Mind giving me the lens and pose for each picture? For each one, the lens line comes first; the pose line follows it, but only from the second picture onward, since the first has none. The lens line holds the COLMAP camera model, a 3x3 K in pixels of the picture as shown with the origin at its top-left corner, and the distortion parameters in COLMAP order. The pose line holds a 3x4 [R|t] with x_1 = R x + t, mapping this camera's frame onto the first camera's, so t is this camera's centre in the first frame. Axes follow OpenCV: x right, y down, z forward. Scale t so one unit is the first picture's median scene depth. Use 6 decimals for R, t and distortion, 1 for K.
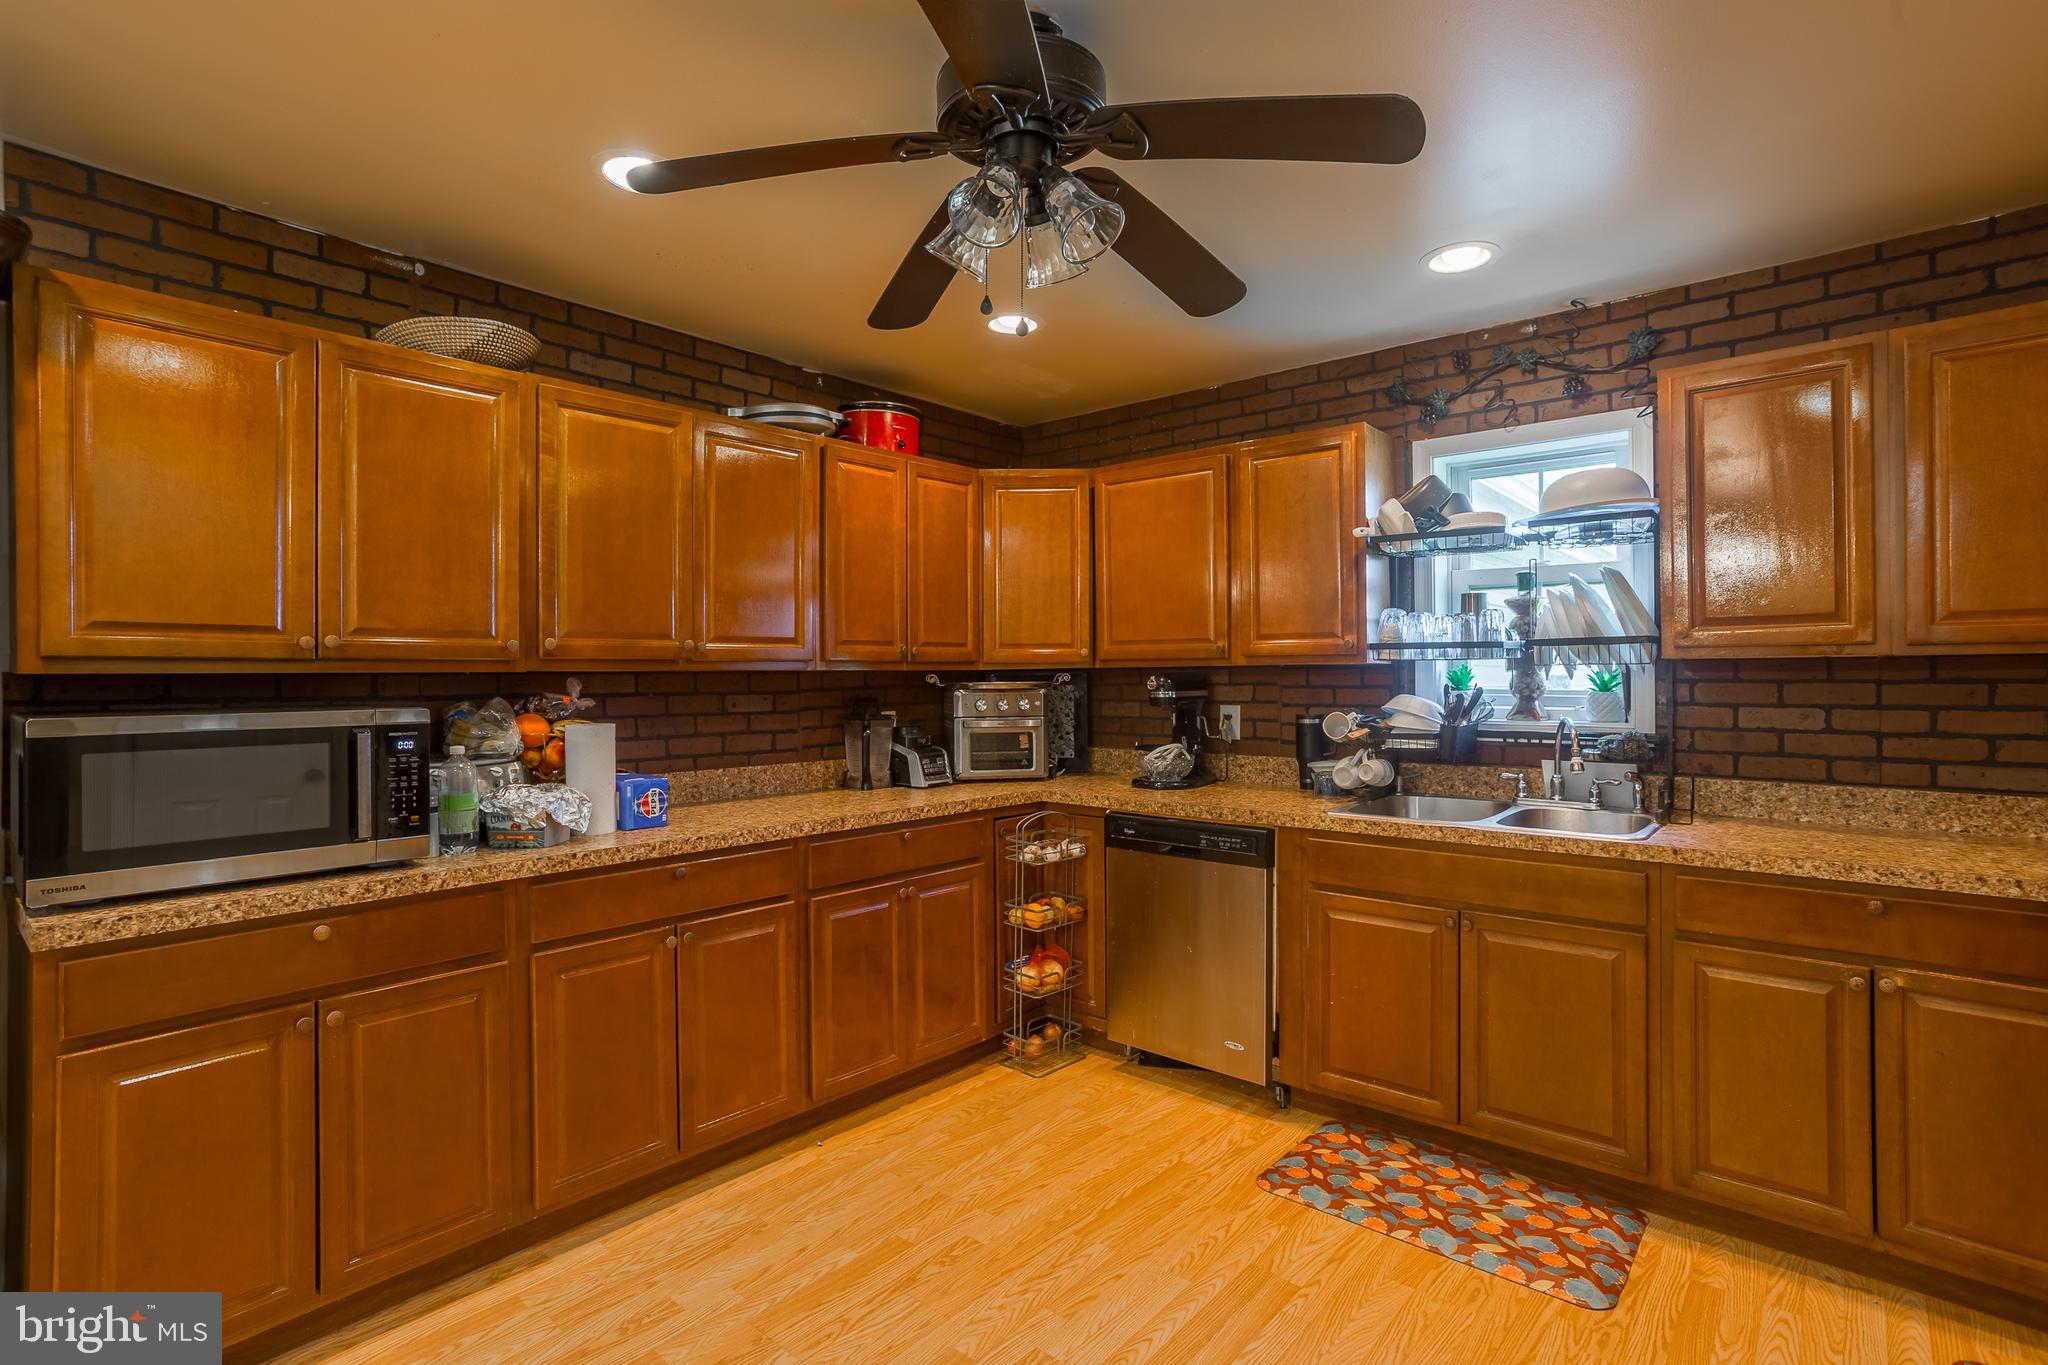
lens RADIAL K [[1003.0, 0, 1024.0], [0, 1003.0, 671.9], [0, 0, 1]] dist [-0.022771, 0.019495]
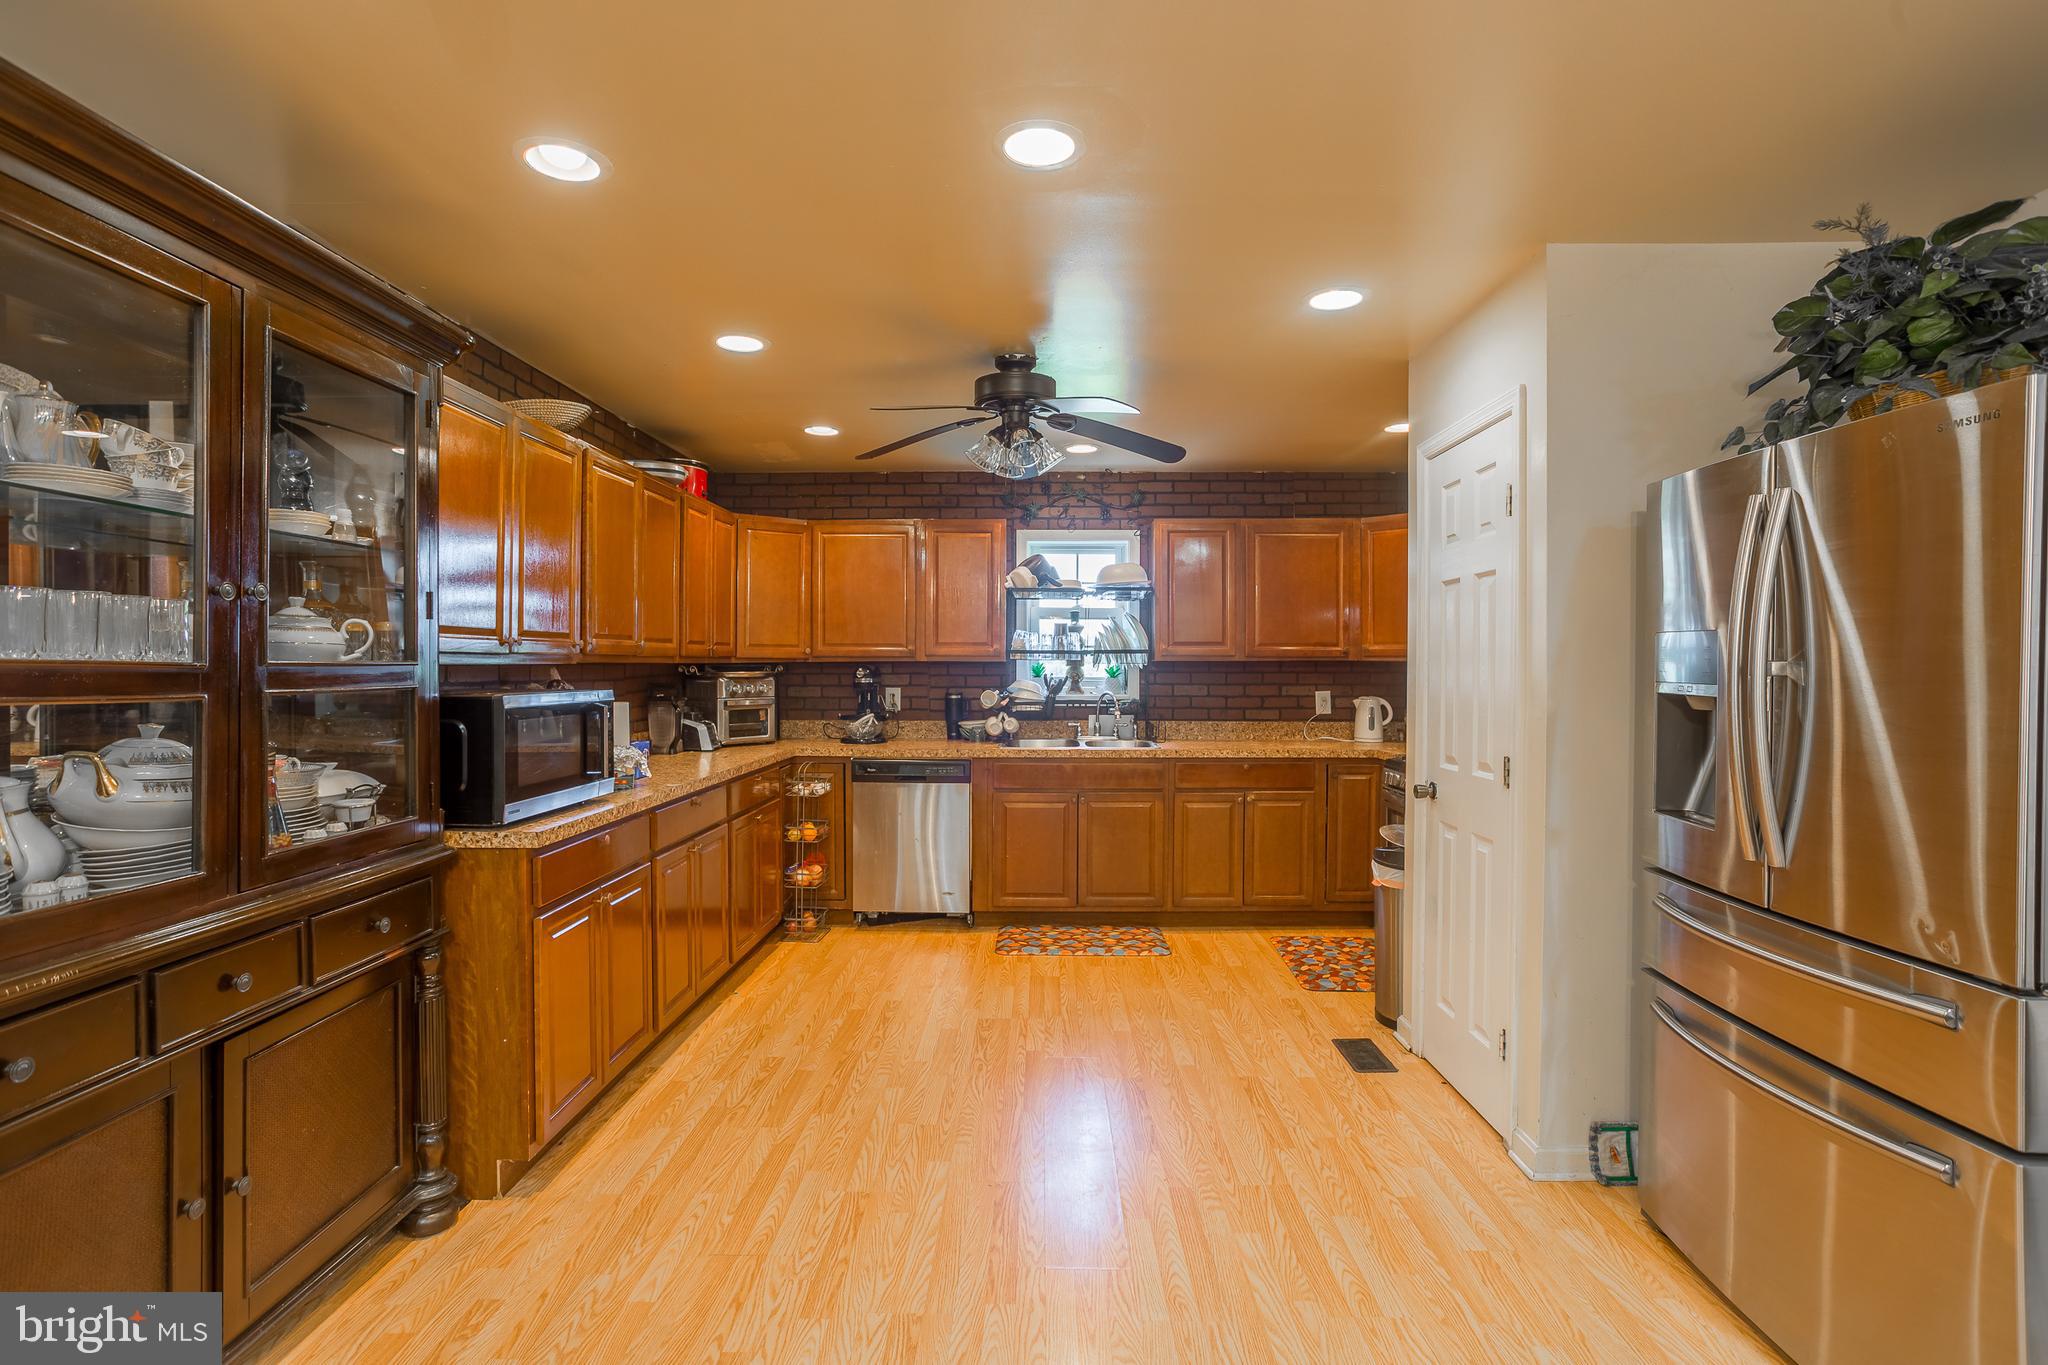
lens RADIAL K [[1003.0, 0, 1023.4], [0, 1003.0, 676.0], [0, 0, 1]] dist [-0.022771, 0.019495]
pose [[0.769757, -0.000819, 0.638336, -0.724314], [-0.008479, 0.999898, 0.011507, -0.003418], [-0.638281, -0.014270, 0.769672, -0.332347]]
